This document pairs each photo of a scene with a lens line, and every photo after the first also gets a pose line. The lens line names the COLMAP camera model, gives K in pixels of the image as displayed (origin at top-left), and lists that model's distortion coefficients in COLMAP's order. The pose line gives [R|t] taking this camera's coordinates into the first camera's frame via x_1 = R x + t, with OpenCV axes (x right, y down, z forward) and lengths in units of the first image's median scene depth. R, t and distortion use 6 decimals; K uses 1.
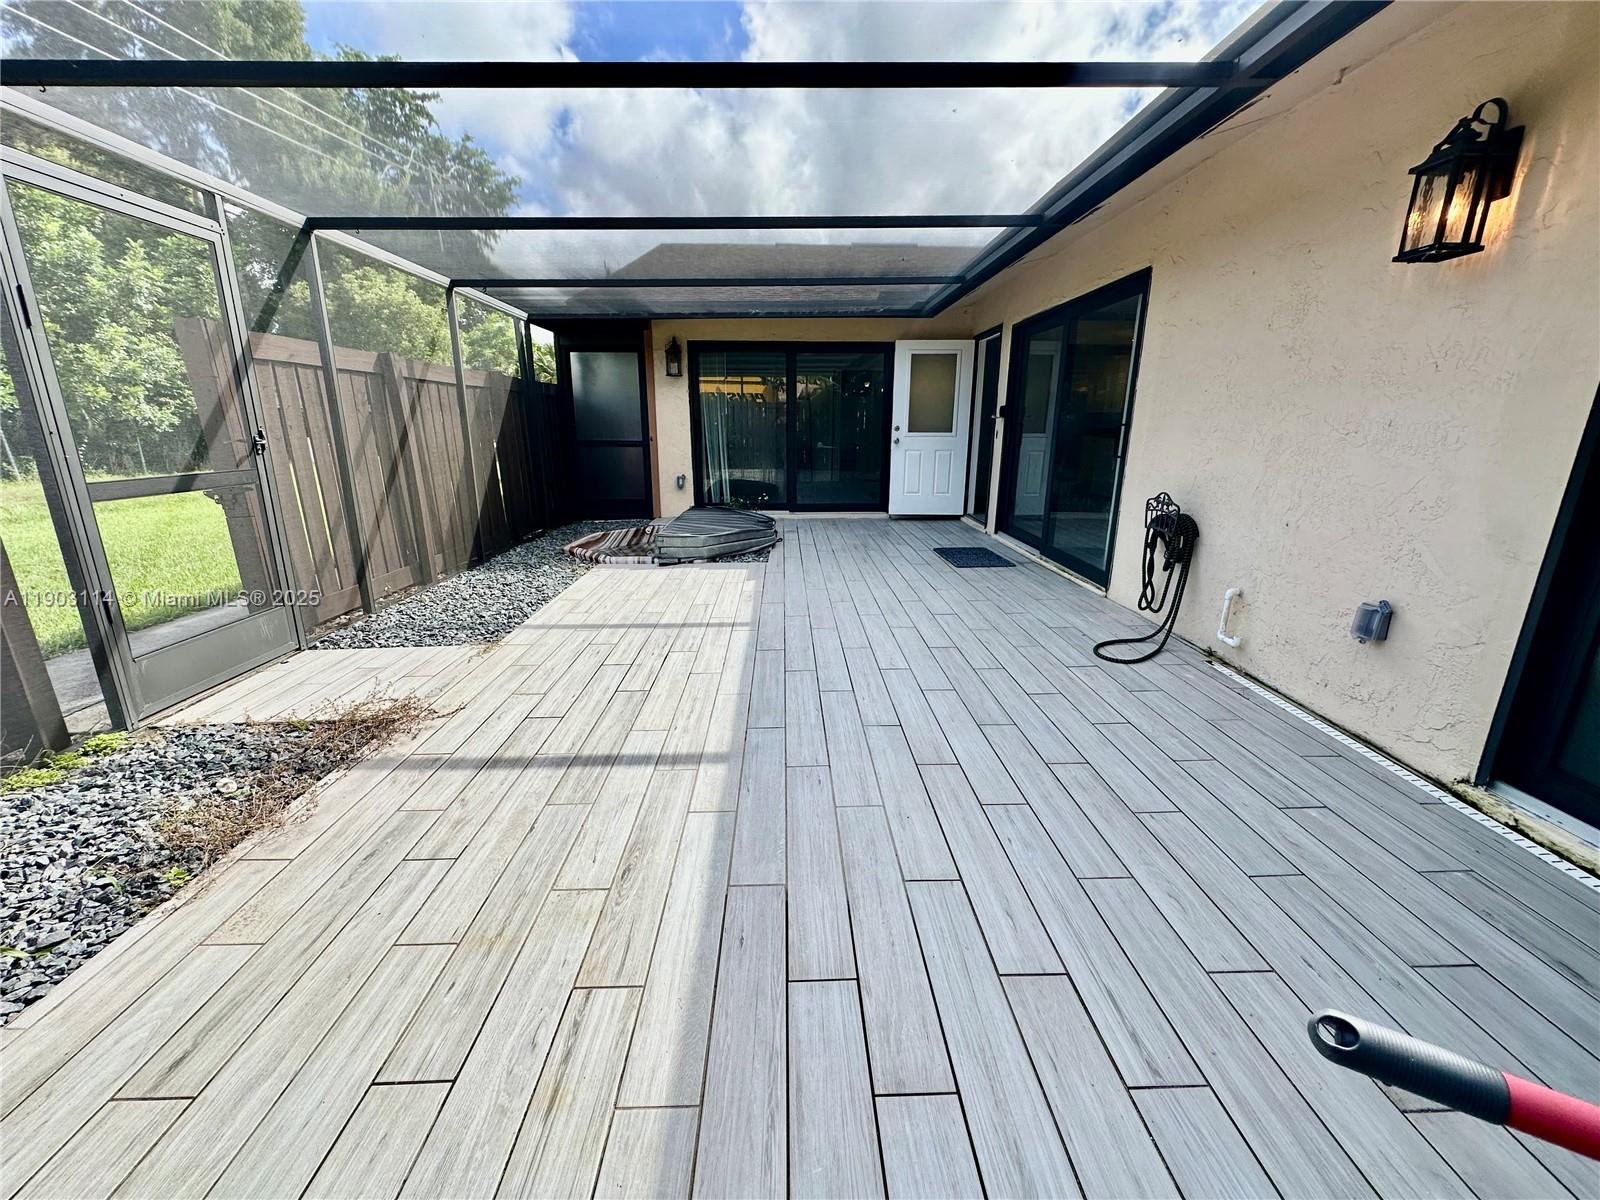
lens RADIAL K [[639.3, 0, 798.7], [0, 639.3, 597.3], [0, 0, 1]] dist [-0.003667, 0.000560]
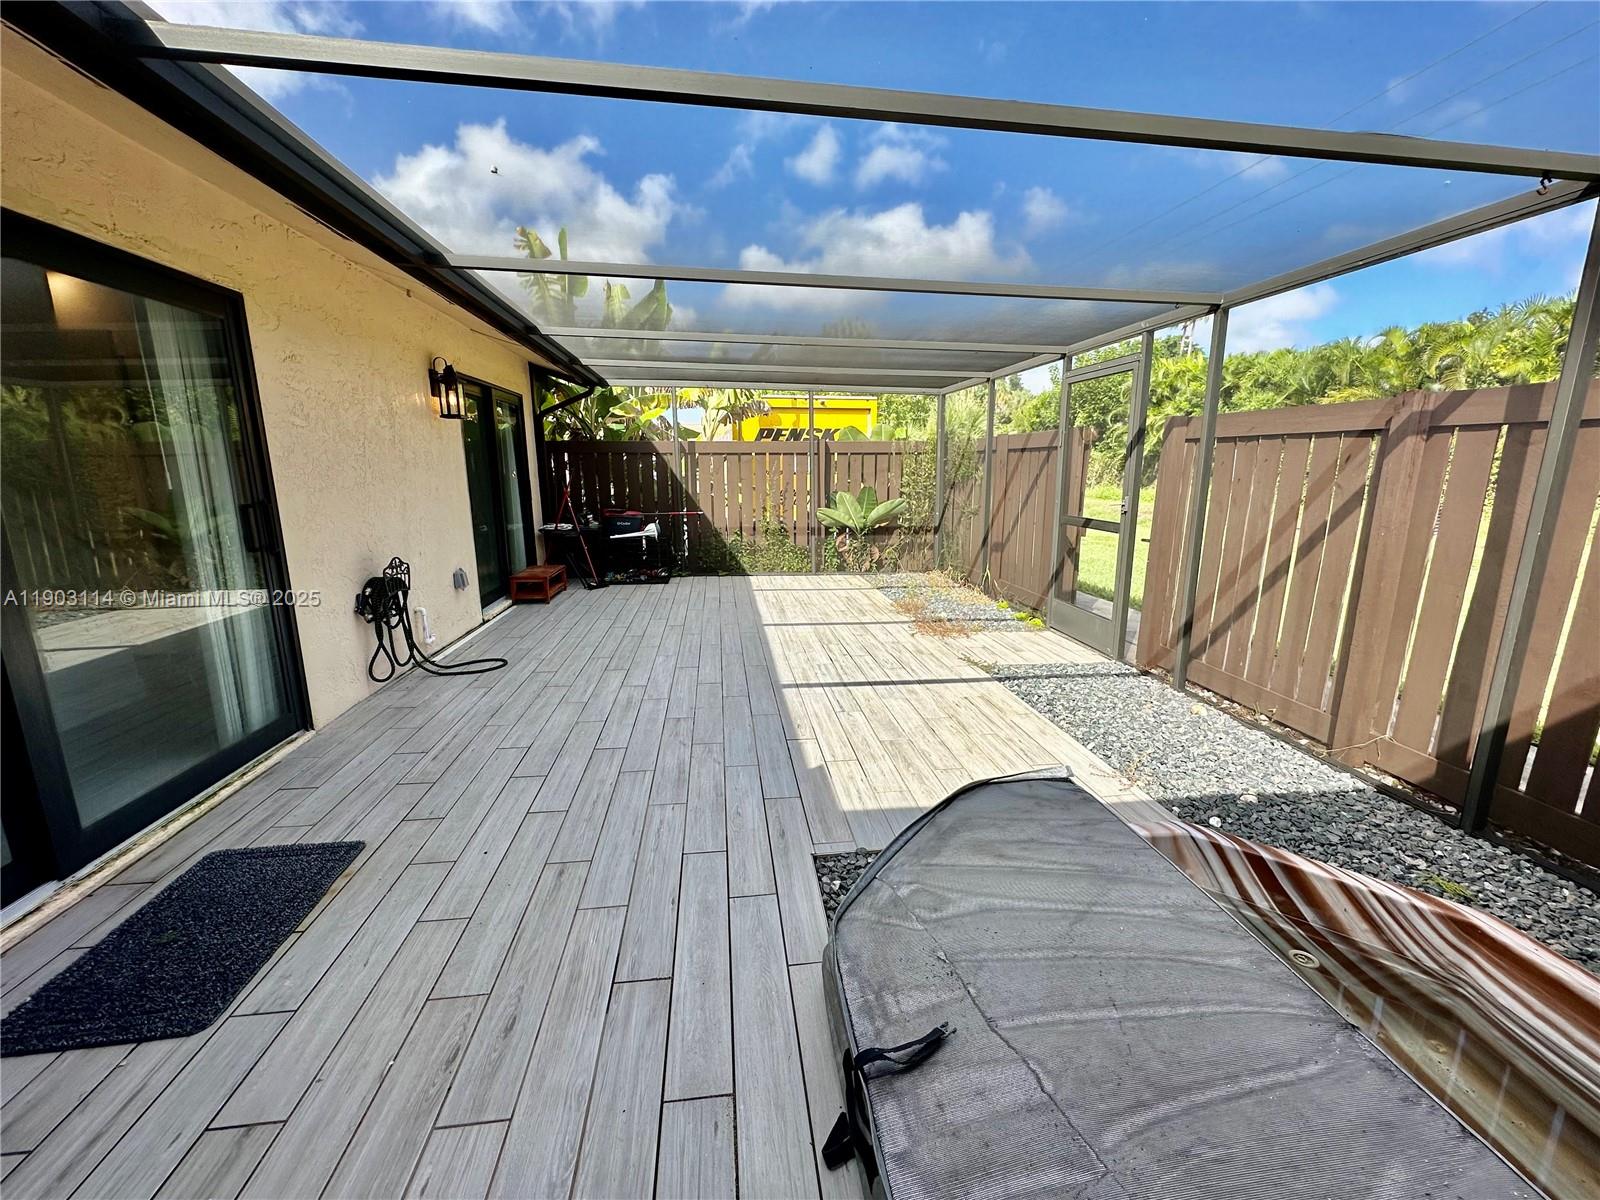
lens RADIAL K [[640.2, 0, 798.3], [0, 640.2, 598.8], [0, 0, 1]] dist [-0.004445, 0.000970]
pose [[-0.994509, 0.018886, -0.102935, -0.000039], [-0.030095, 0.890425, 0.454134, -0.592436], [0.100233, 0.454738, -0.884967, 1.983849]]
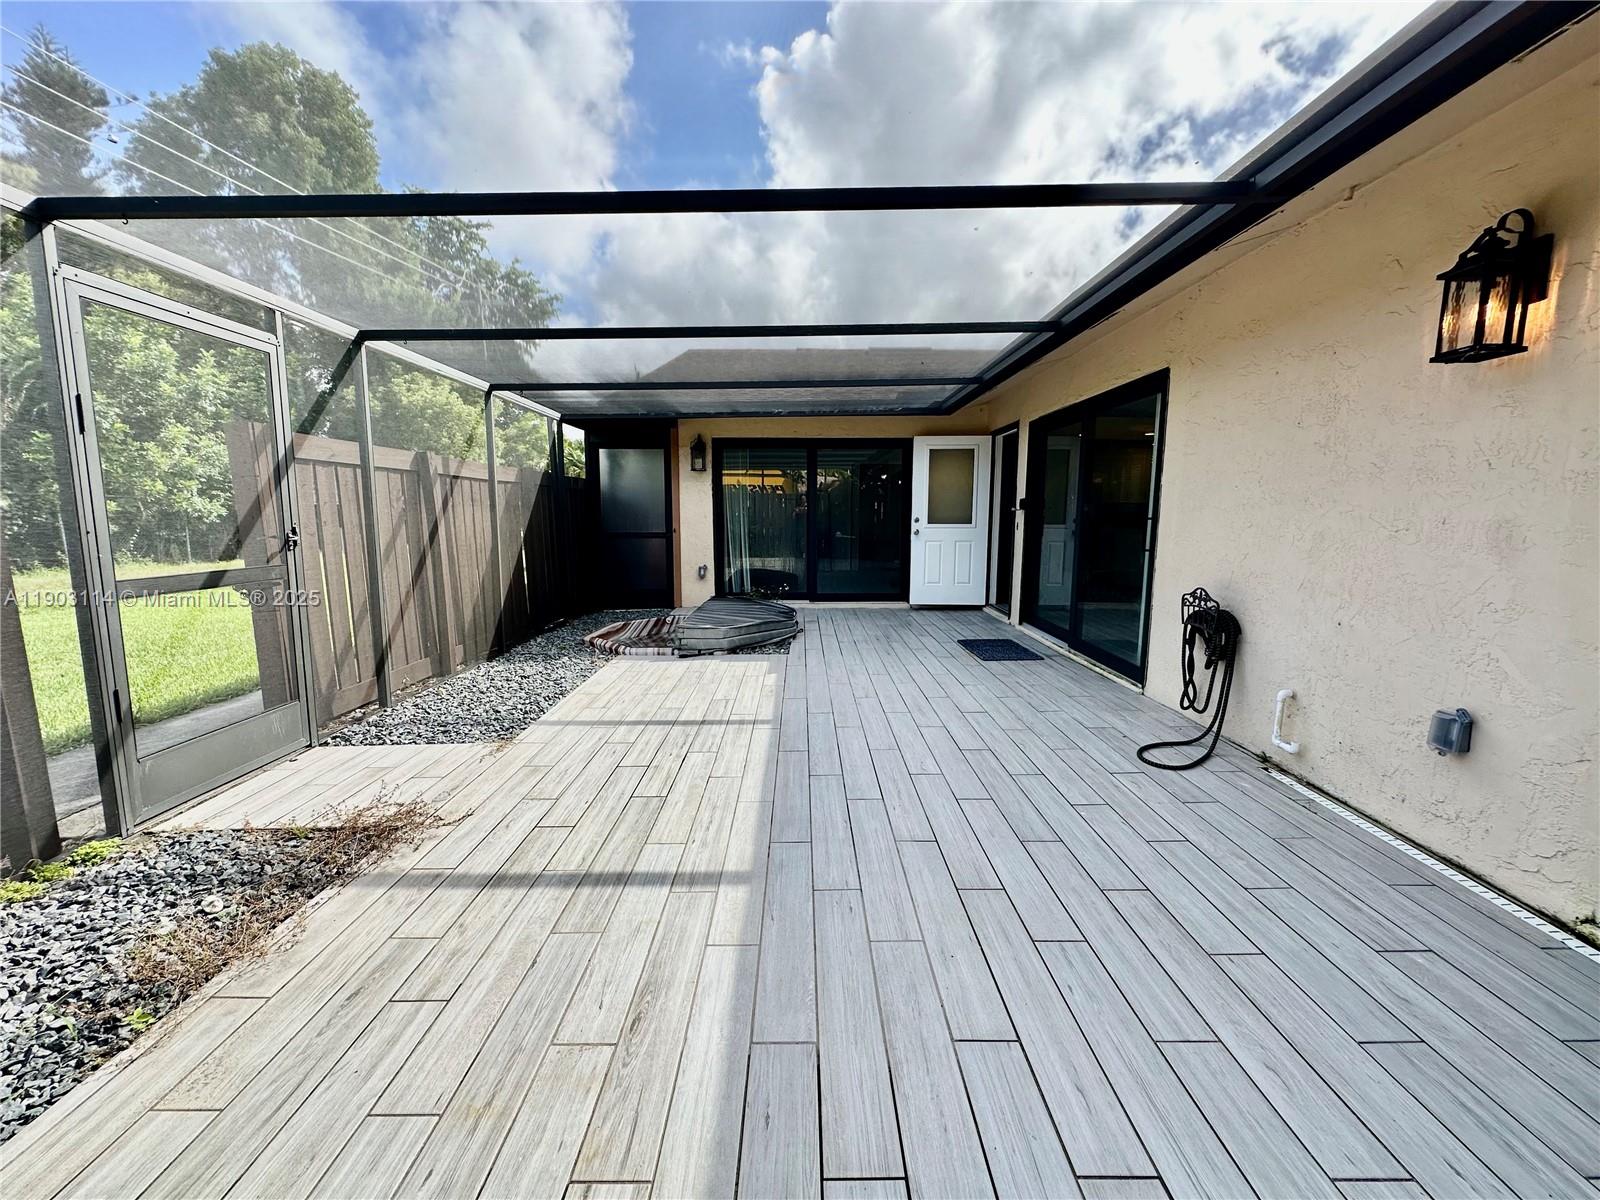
lens RADIAL K [[636.6, 0, 798.5], [0, 636.6, 598.8], [0, 0, 1]] dist [-0.002753, 0.000306]
pose [[0.999629, 0.001725, -0.027192, -0.010823], [-0.005248, 0.991498, -0.130013, -0.018337], [0.026737, 0.130108, 0.991139, 0.028067]]
